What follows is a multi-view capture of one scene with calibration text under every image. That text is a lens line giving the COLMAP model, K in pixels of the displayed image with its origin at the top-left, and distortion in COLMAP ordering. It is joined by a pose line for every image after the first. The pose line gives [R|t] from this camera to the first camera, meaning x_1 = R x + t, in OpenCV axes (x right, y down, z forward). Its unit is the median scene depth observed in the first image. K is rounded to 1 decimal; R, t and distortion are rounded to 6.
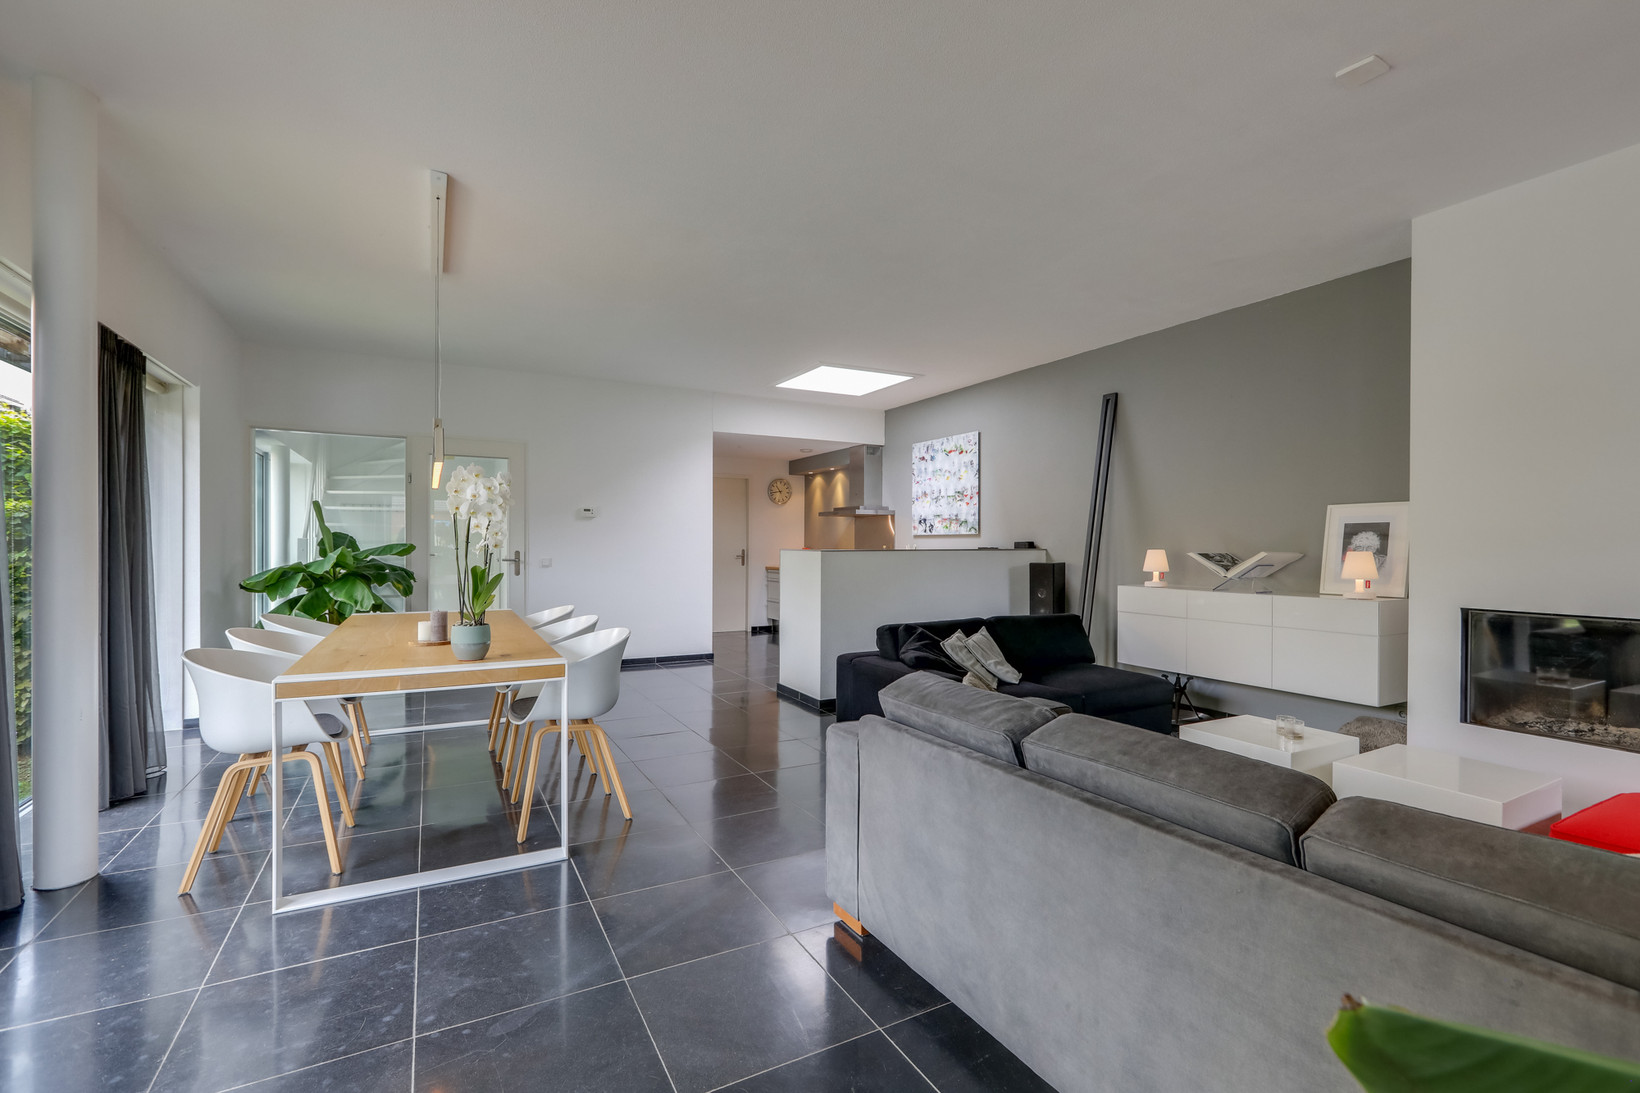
lens RADIAL K [[737.4, 0, 824.8], [0, 737.4, 541.6], [0, 0, 1]] dist [0.000199, 0.000386]
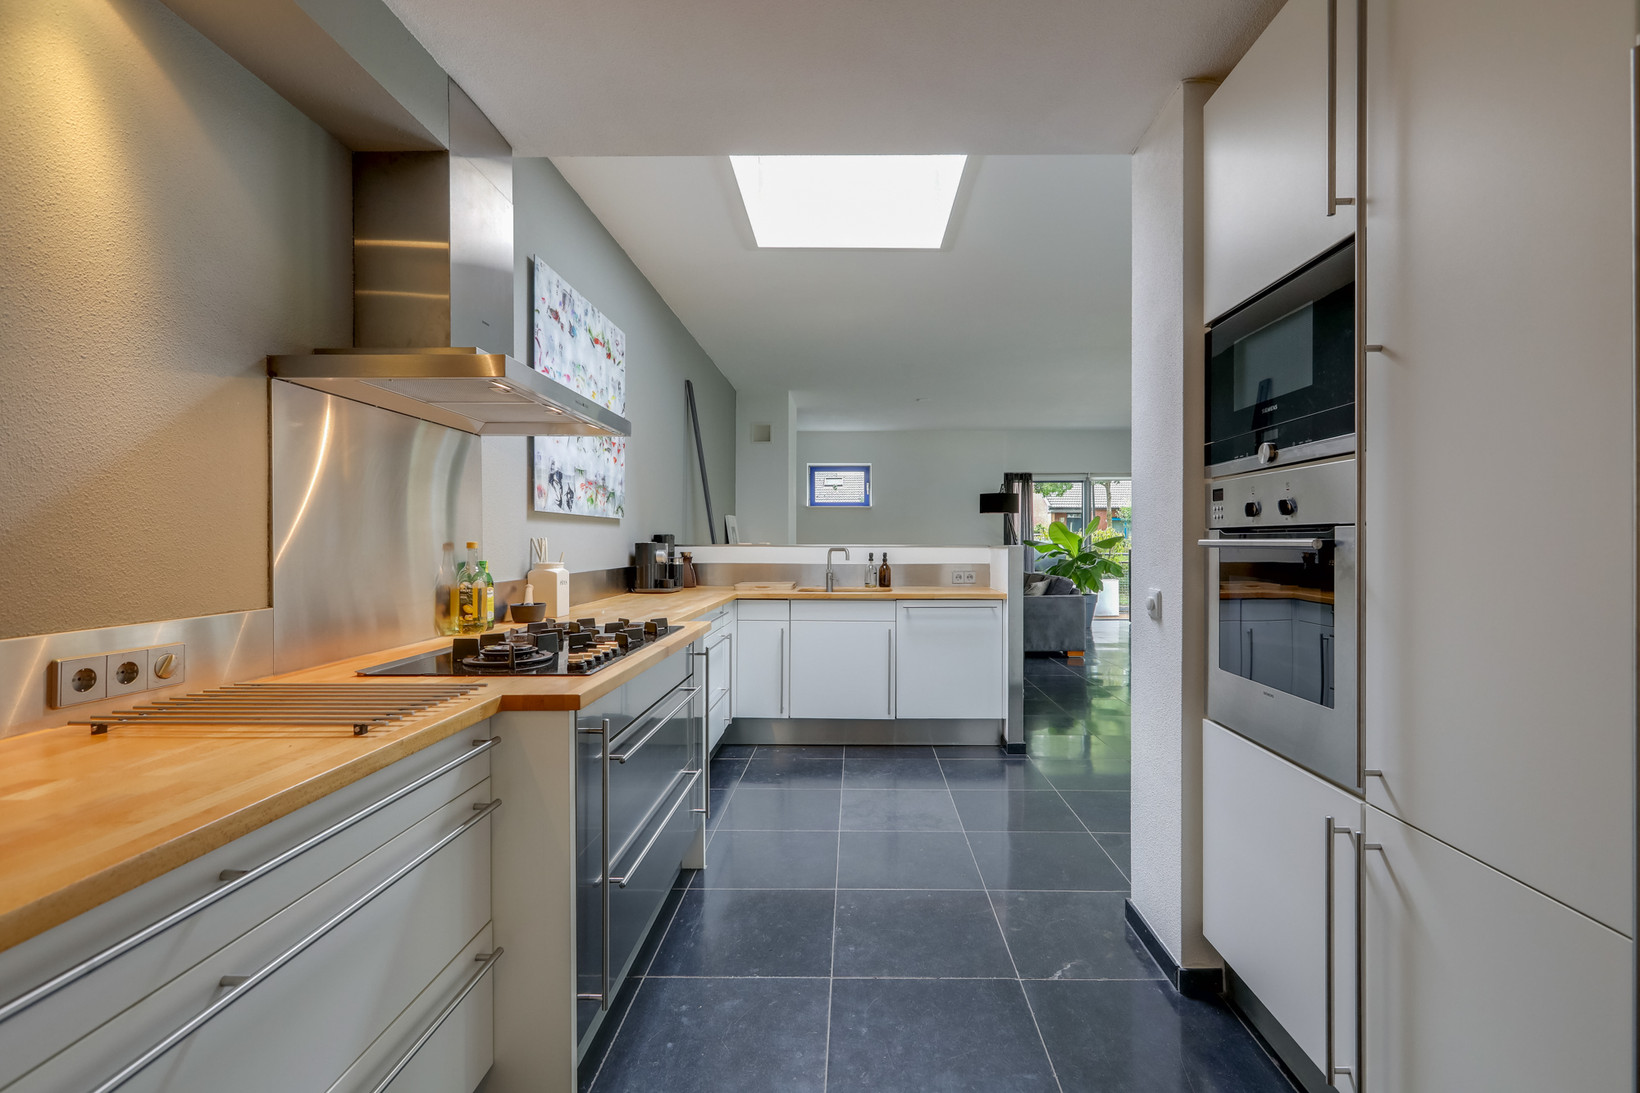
lens RADIAL K [[737.4, 0, 824.8], [0, 737.4, 541.6], [0, 0, 1]] dist [0.000199, 0.000386]
pose [[-0.860421, -0.004435, 0.509565, -0.230807], [-0.005063, 0.999987, 0.000155, 0.006385], [-0.509559, -0.002446, -0.860432, 1.560350]]
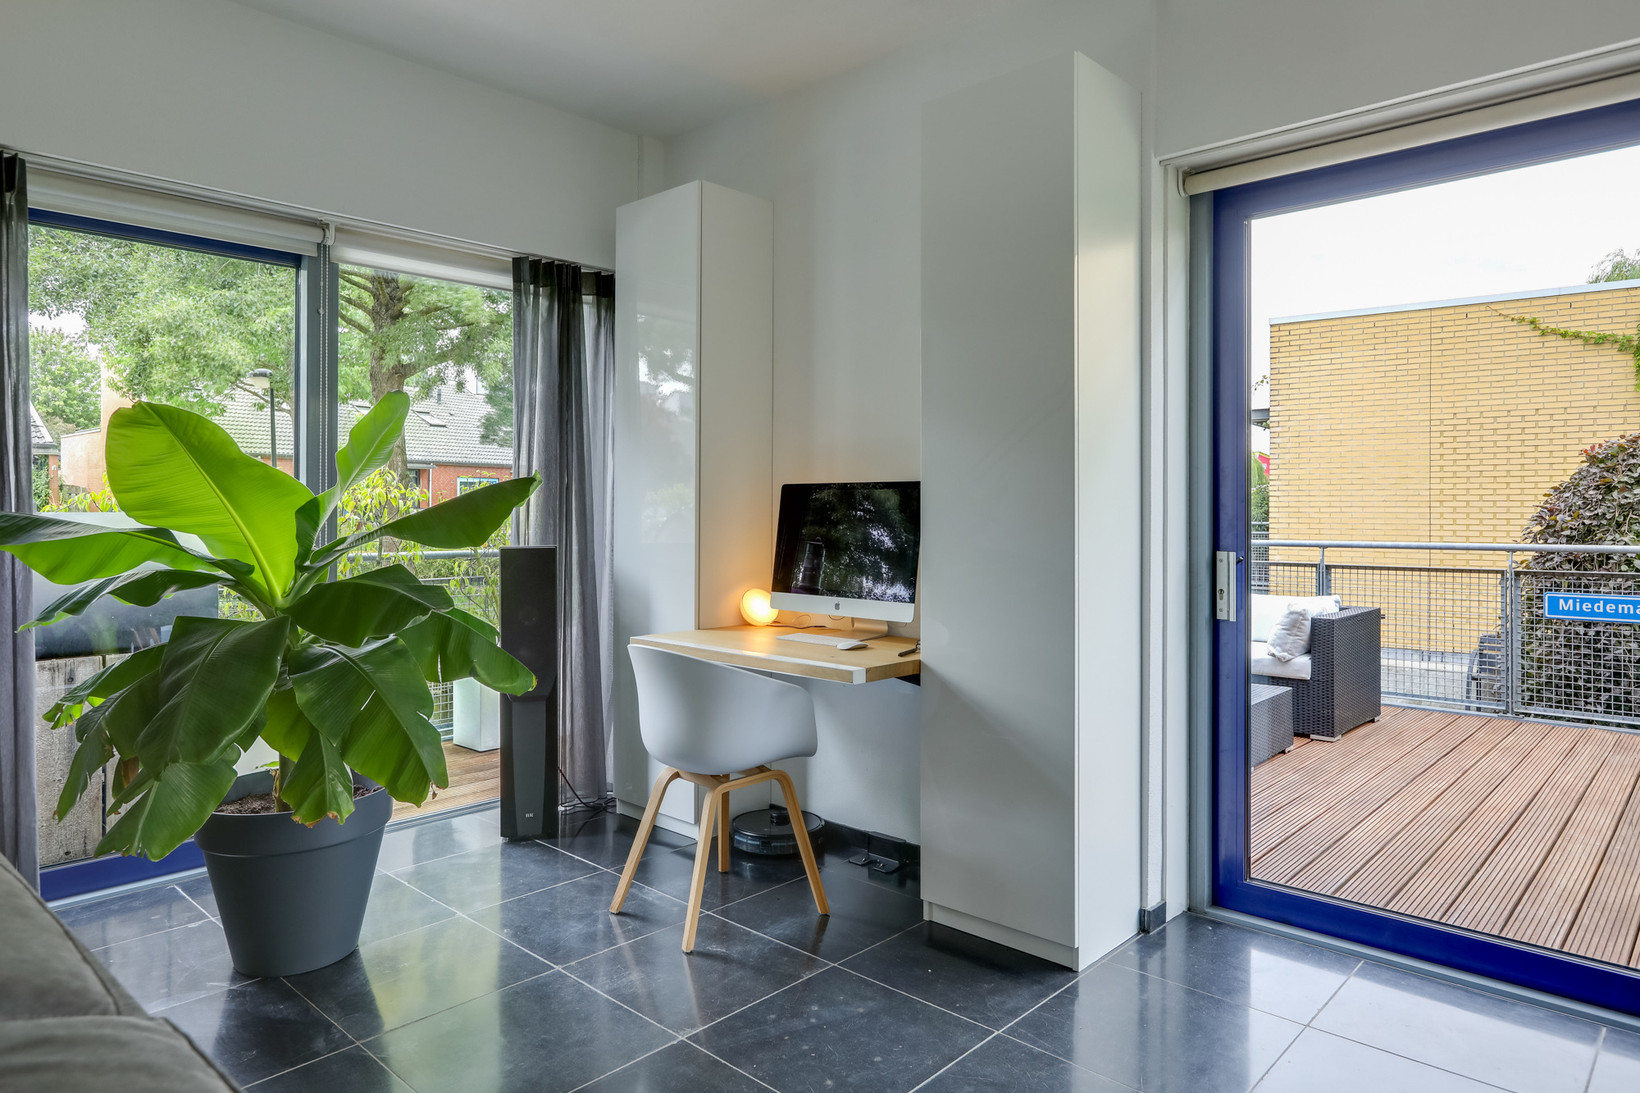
lens RADIAL K [[1016.5, 0, 825.5], [0, 1016.5, 503.8], [0, 0, 1]] dist [-0.000849, -0.000090]
pose [[-0.946649, -0.006160, -0.322208, 0.027065], [-0.002173, 0.999917, -0.012732, 0.003187], [0.322259, -0.011353, -0.946583, 0.424527]]
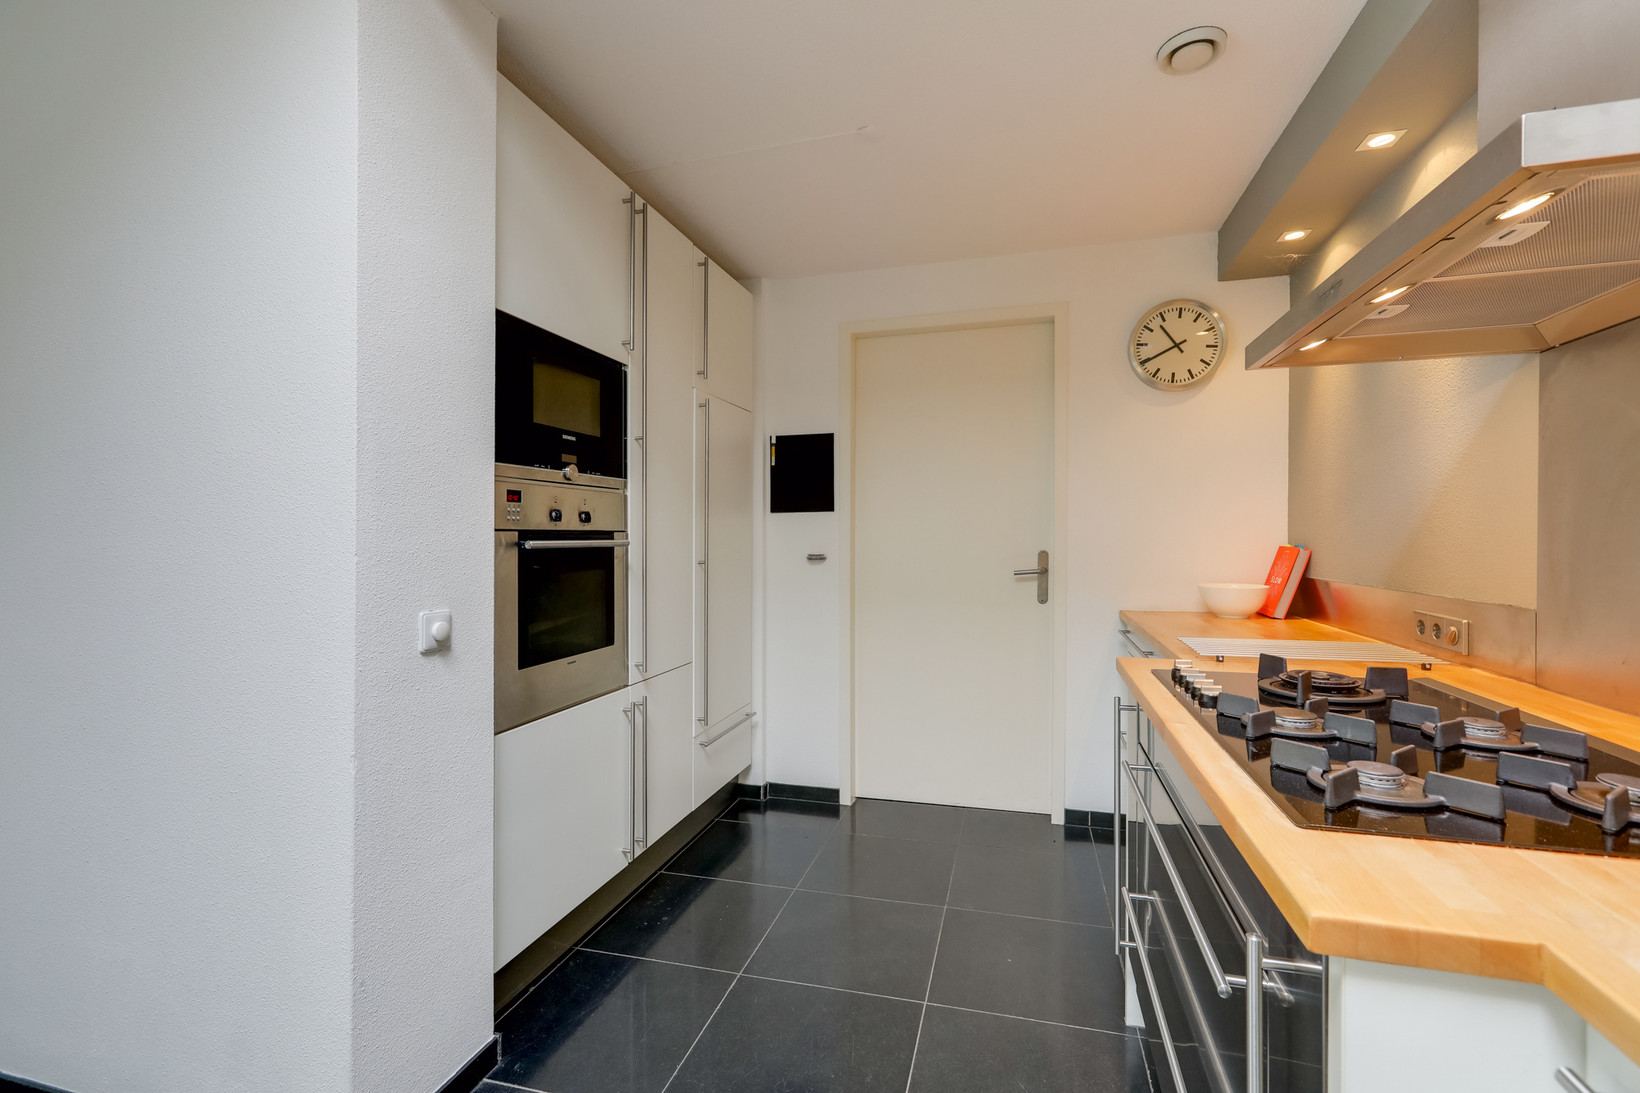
lens RADIAL K [[731.3, 0, 823.3], [0, 731.3, 541.7], [0, 0, 1]] dist [0.000569, 0.000162]
pose [[0.725743, -0.004984, -0.687948, 0.051891], [0.013941, 0.999875, 0.007463, 0.004523], [0.687825, -0.015007, 0.725721, 1.128187]]
